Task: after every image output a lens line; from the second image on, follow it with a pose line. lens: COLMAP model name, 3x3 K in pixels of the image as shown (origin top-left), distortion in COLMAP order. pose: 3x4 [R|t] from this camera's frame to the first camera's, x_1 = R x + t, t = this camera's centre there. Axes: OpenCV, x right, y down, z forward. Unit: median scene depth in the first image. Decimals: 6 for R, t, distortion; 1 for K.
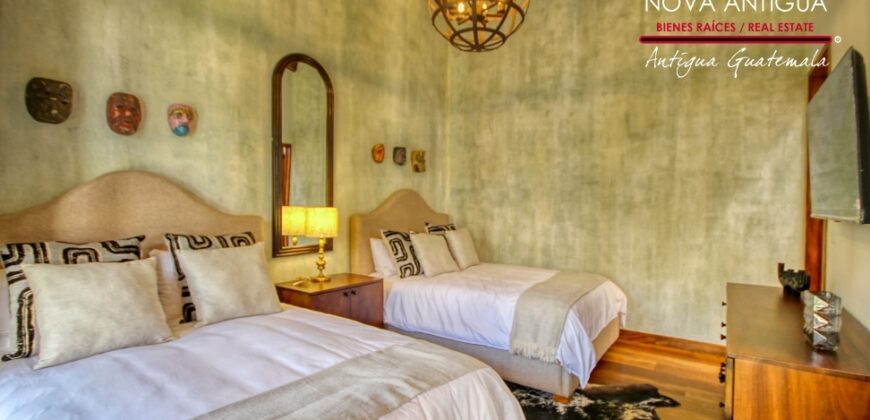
lens RADIAL K [[401.0, 0, 439.3], [0, 401.0, 215.1], [0, 0, 1]] dist [0.000456, -0.000878]
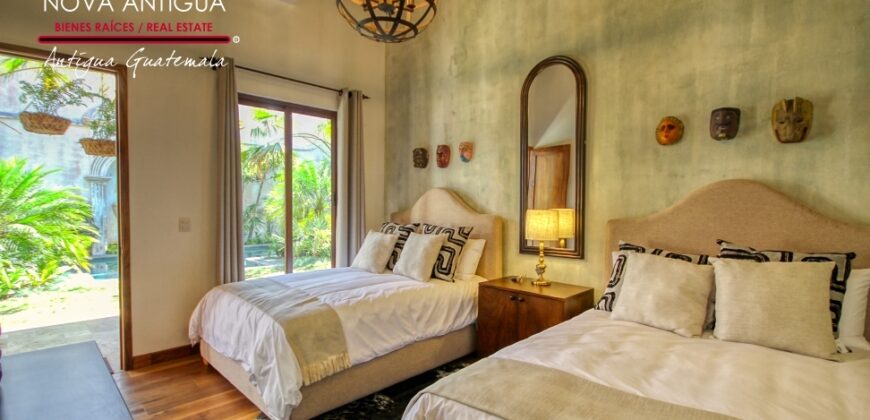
lens RADIAL K [[401.0, 0, 439.3], [0, 401.0, 215.1], [0, 0, 1]] dist [0.000456, -0.000878]
pose [[-0.139548, 0.018003, -0.990052, 0.715166], [-0.028312, 0.999353, 0.022163, -0.020610], [0.989810, 0.031123, -0.138948, 0.890301]]
